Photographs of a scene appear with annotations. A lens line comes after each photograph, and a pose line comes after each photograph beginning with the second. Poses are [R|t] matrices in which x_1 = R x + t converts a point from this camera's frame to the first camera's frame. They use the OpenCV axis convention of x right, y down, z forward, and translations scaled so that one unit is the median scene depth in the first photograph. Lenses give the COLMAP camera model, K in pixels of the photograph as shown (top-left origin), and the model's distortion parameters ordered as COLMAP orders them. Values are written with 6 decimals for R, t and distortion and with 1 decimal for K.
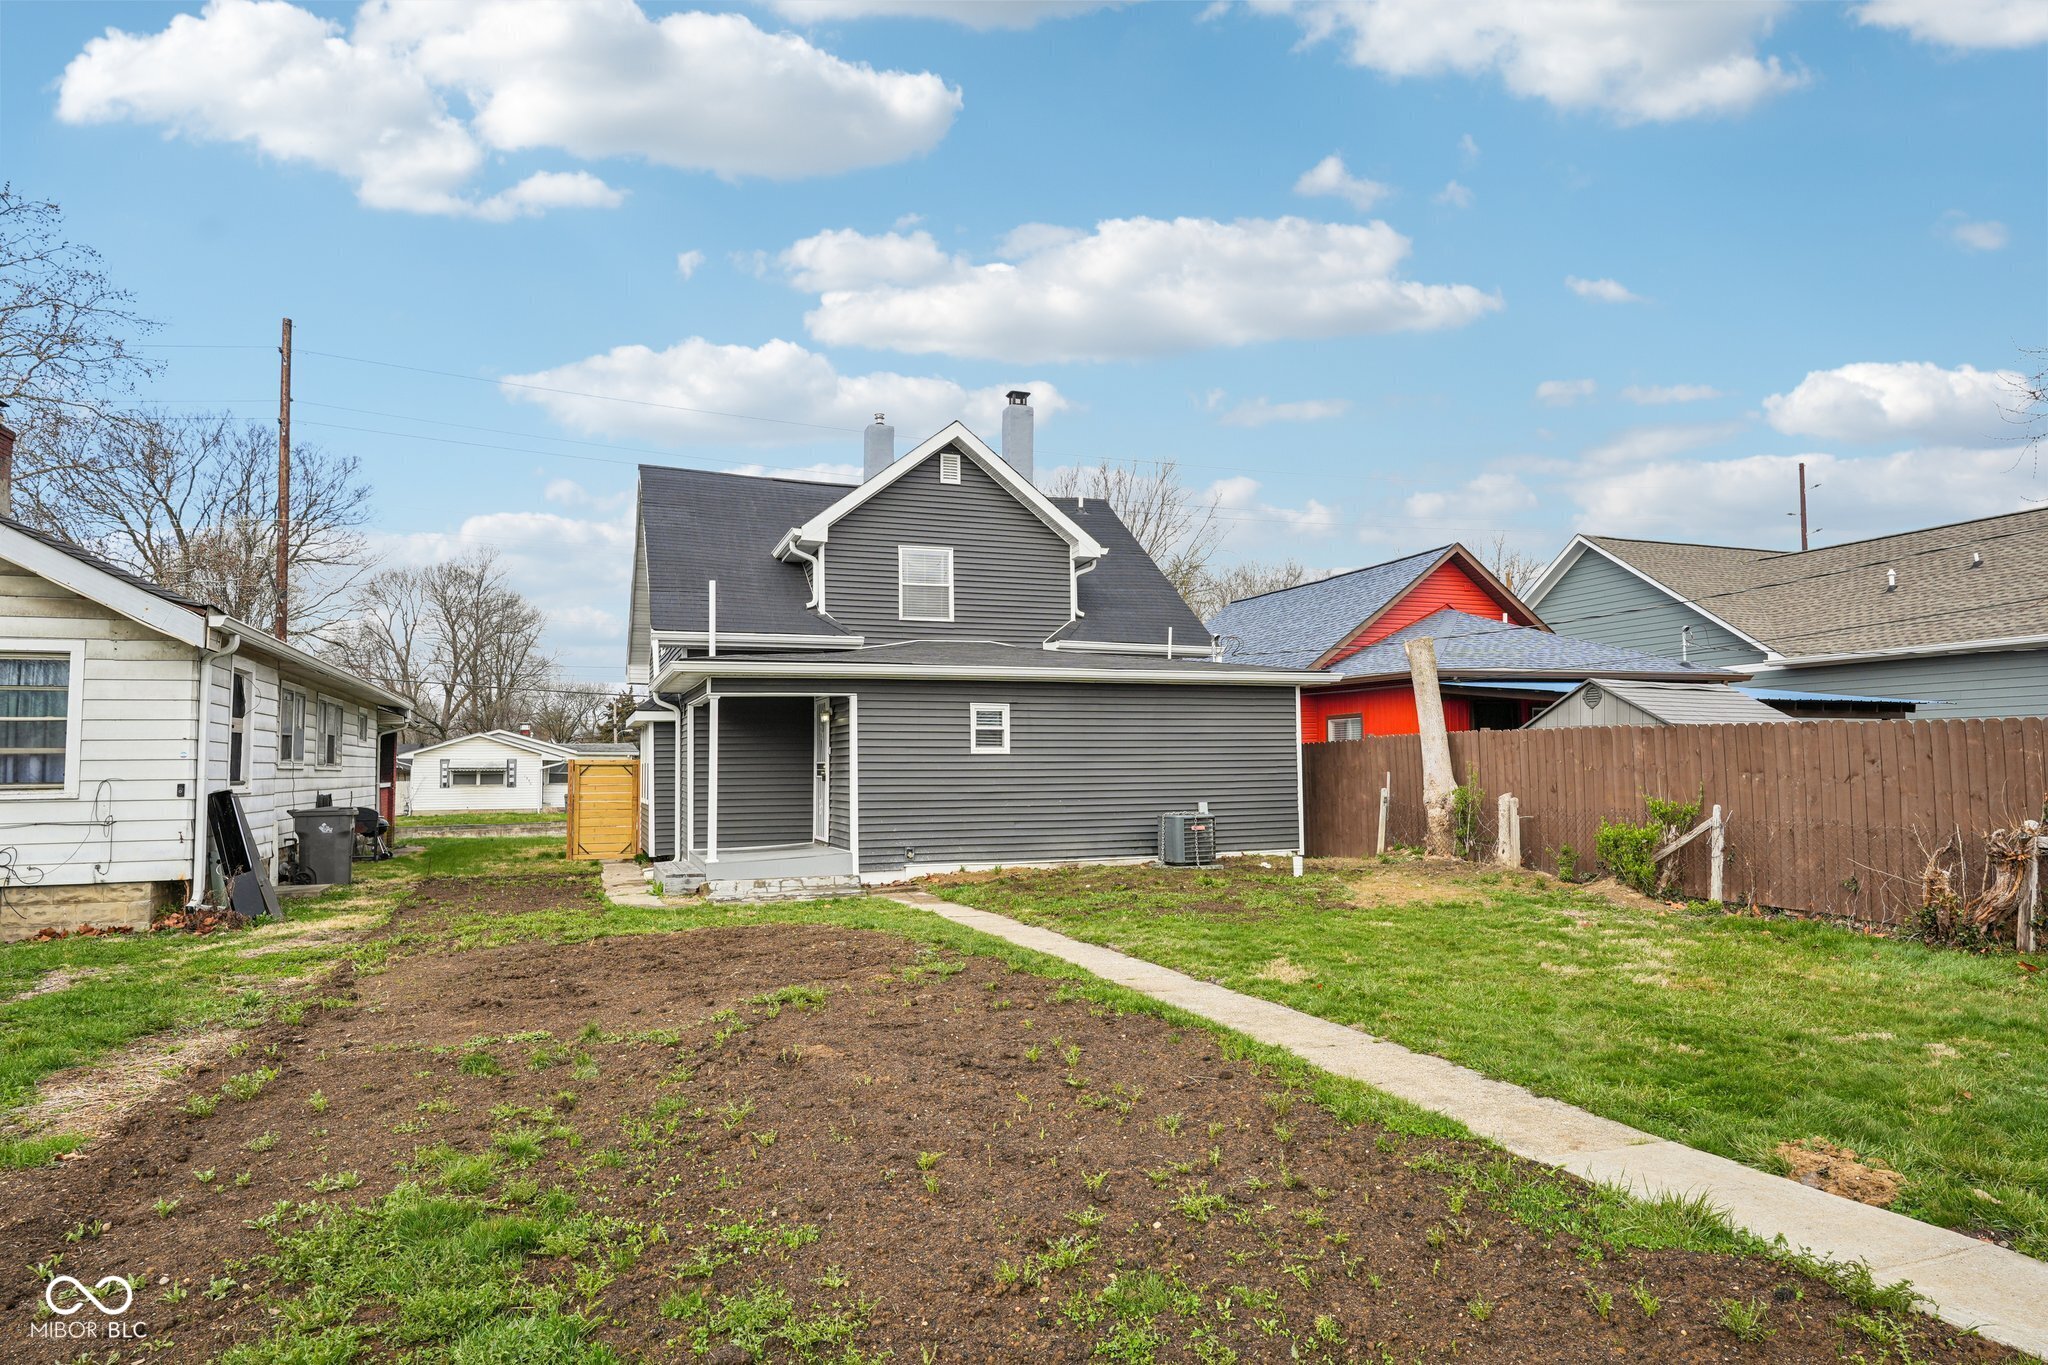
lens RADIAL K [[1199.8, 0, 1024.0], [0, 1199.8, 682.5], [0, 0, 1]] dist [-0.000668, -0.000148]
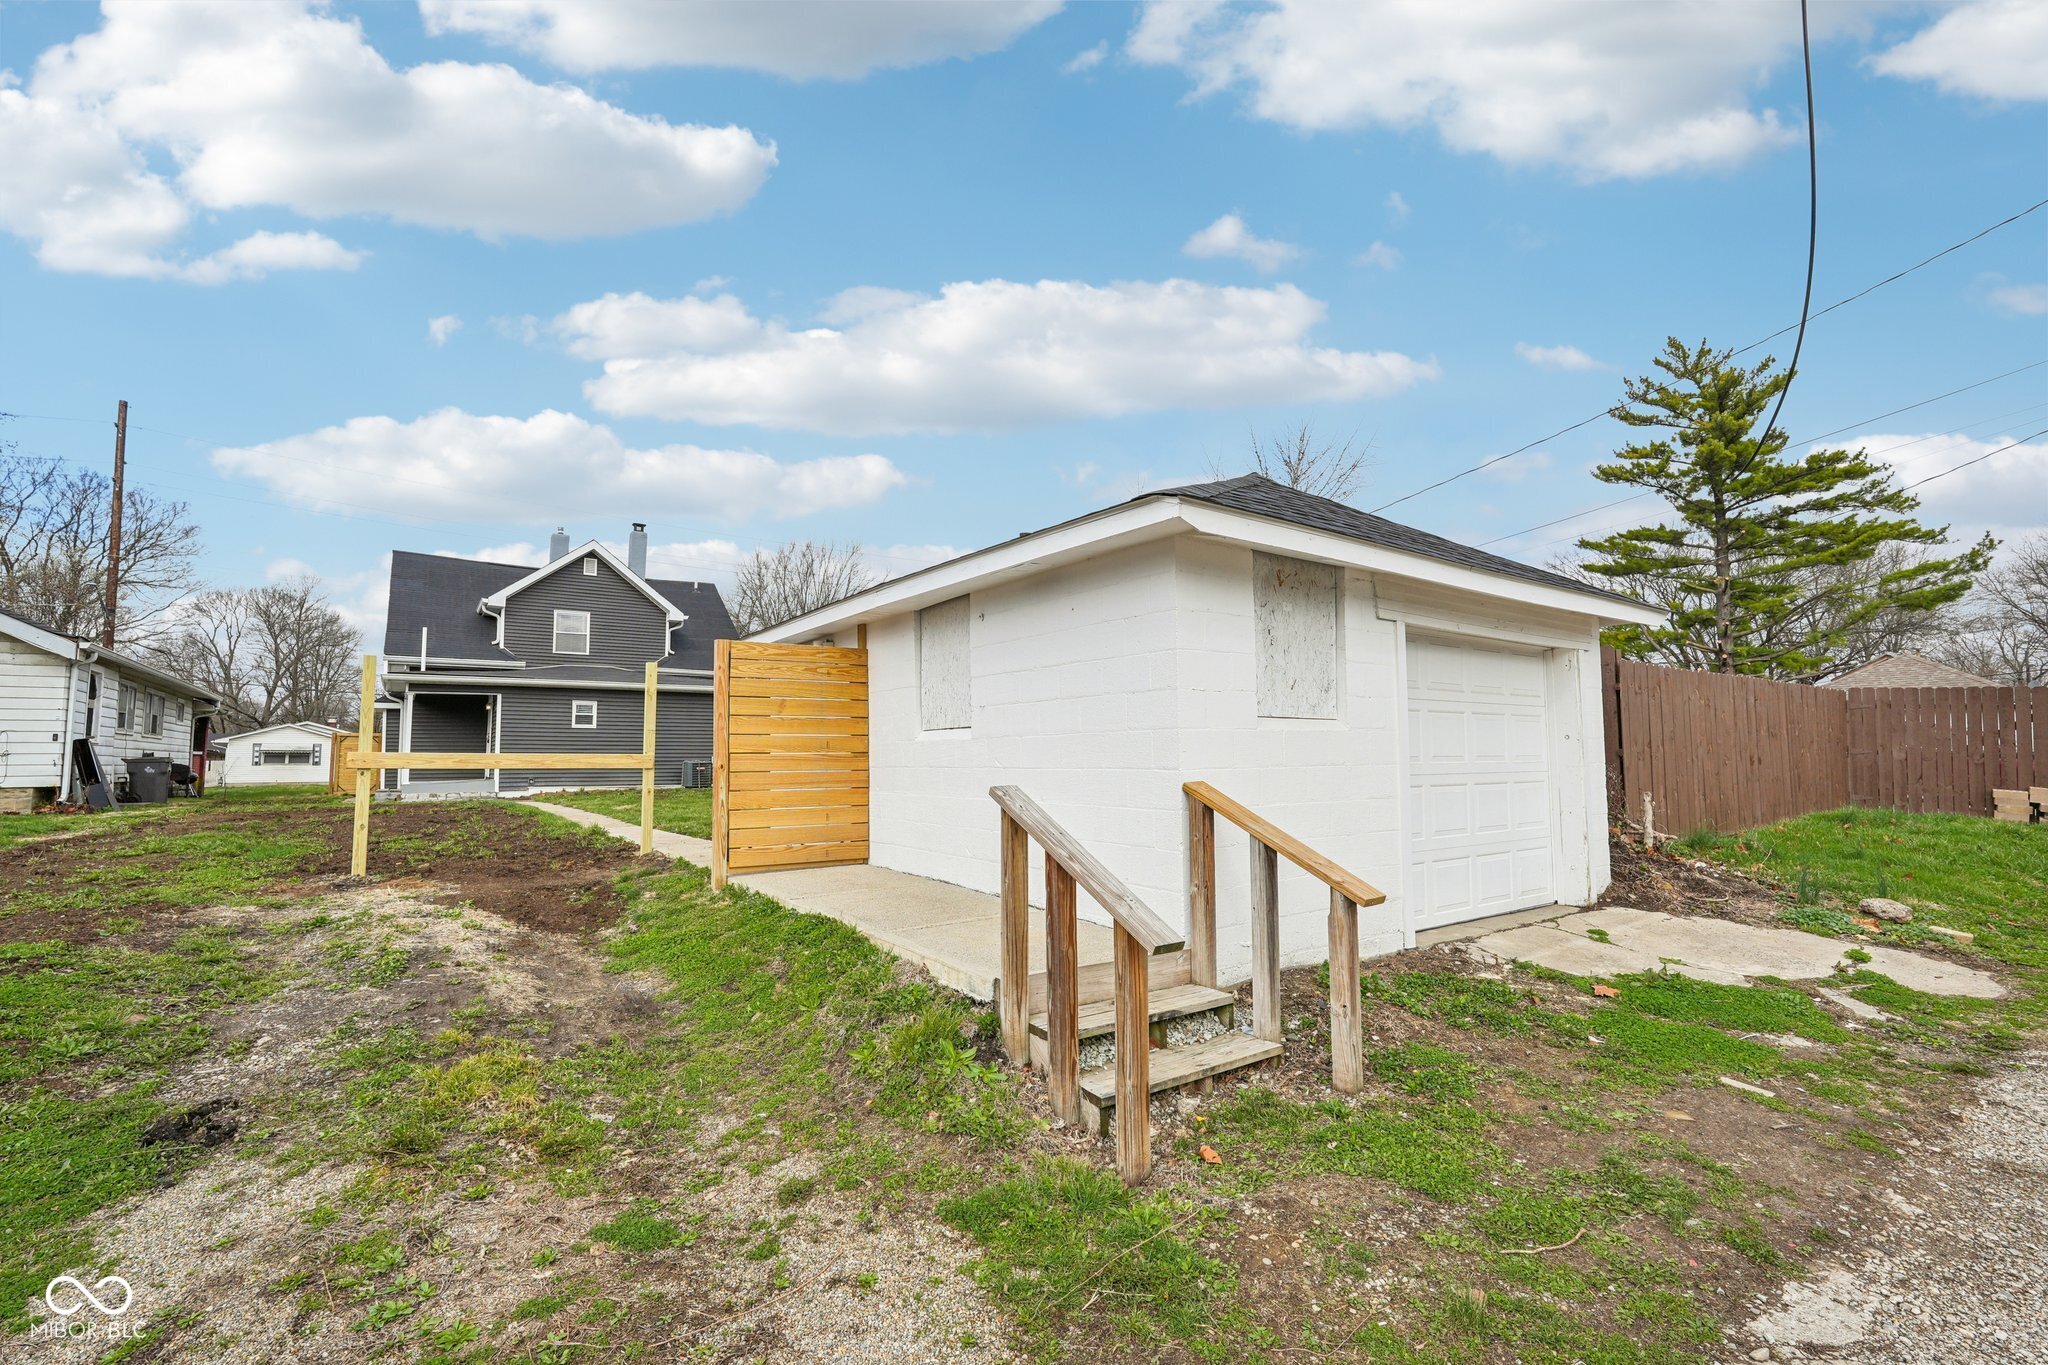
lens RADIAL K [[894.4, 0, 1024.0], [0, 894.4, 682.5], [0, 0, 1]] dist [-0.015786, 0.007677]
pose [[0.967942, 0.024688, 0.249959, 0.259471], [-0.020182, 0.999585, -0.020573, 0.003332], [-0.250363, 0.014869, 0.968038, -0.458486]]
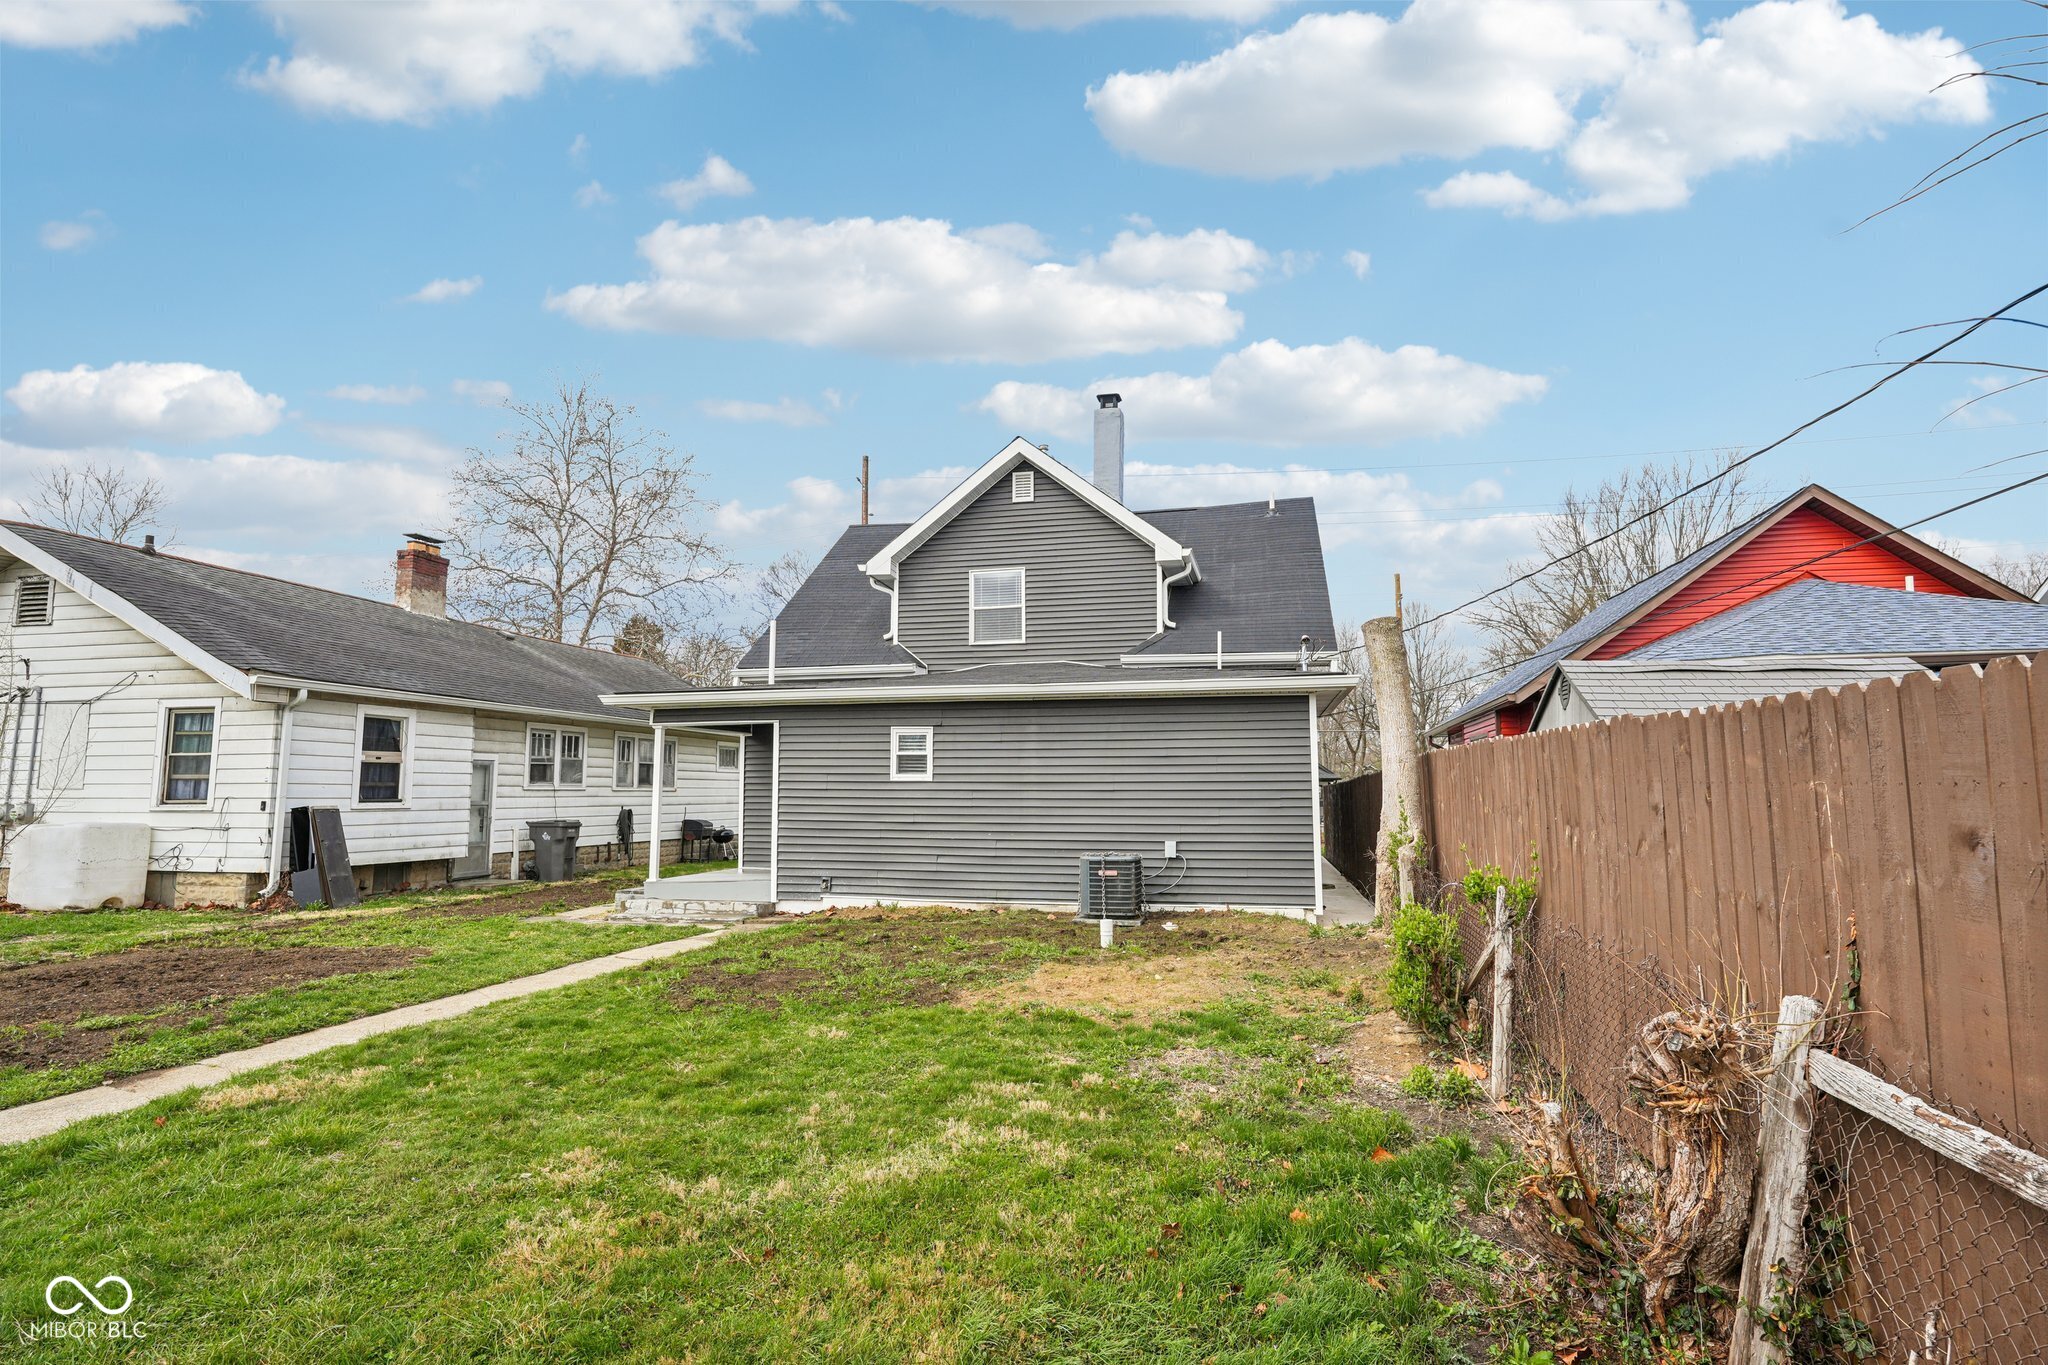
lens RADIAL K [[1030.5, 0, 1024.0], [0, 1030.5, 682.5], [0, 0, 1]] dist [-0.005086, 0.000047]
pose [[0.831999, -0.048439, -0.552659, 0.449103], [0.030725, 0.998675, -0.041276, 0.017312], [0.553926, 0.017361, 0.832385, 0.349622]]
